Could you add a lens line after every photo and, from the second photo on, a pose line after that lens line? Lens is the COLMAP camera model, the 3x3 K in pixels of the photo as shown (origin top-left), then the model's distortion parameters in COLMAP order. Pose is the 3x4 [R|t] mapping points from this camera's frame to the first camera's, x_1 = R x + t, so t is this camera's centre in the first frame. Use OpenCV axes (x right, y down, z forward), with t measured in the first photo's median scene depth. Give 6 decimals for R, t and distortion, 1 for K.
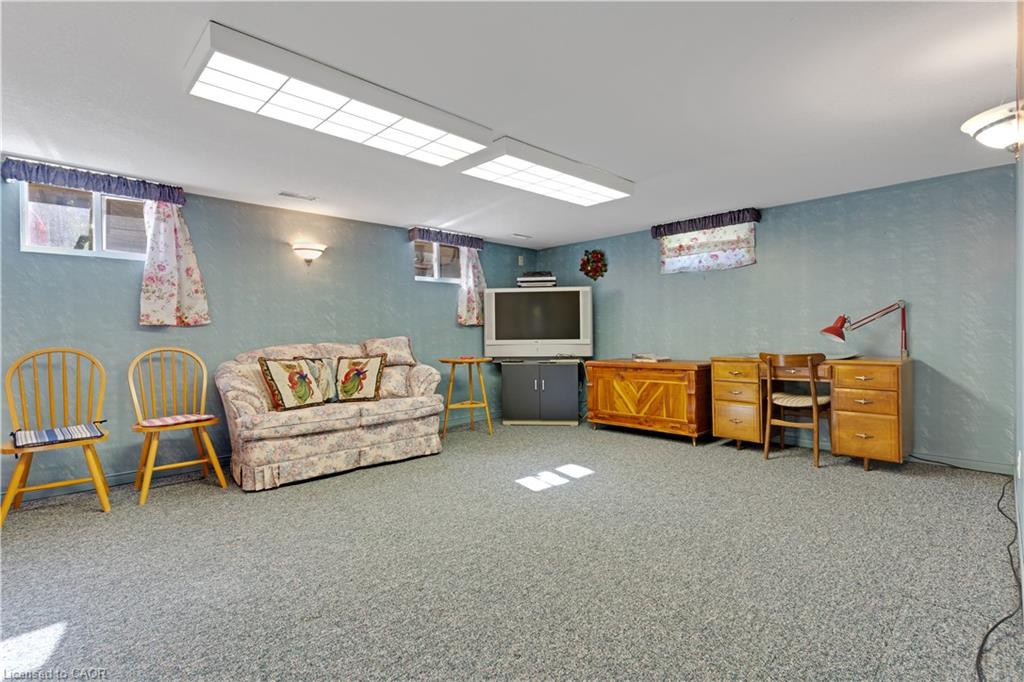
lens RADIAL K [[490.8, 0, 512.9], [0, 490.8, 340.5], [0, 0, 1]] dist [-0.000178, -0.002004]
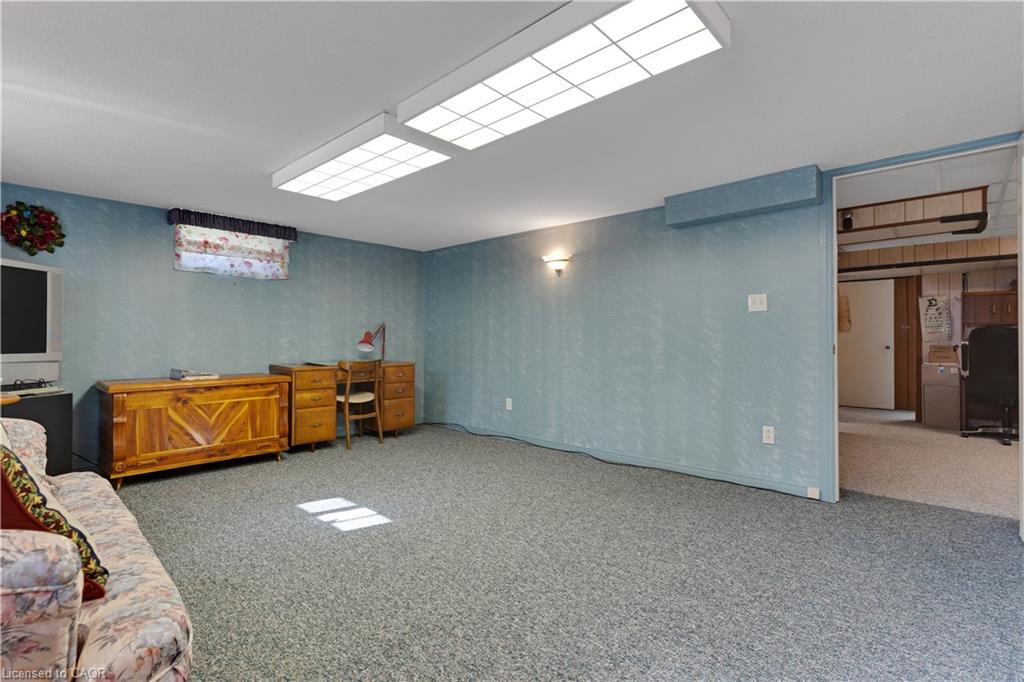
lens RADIAL K [[490.8, 0, 513.2], [0, 490.8, 339.2], [0, 0, 1]] dist [-0.000178, -0.002004]
pose [[-0.065128, 0.016516, 0.997740, -0.590206], [0.013725, 0.999783, -0.015654, -0.002813], [-0.997782, 0.012674, -0.065341, 0.569056]]
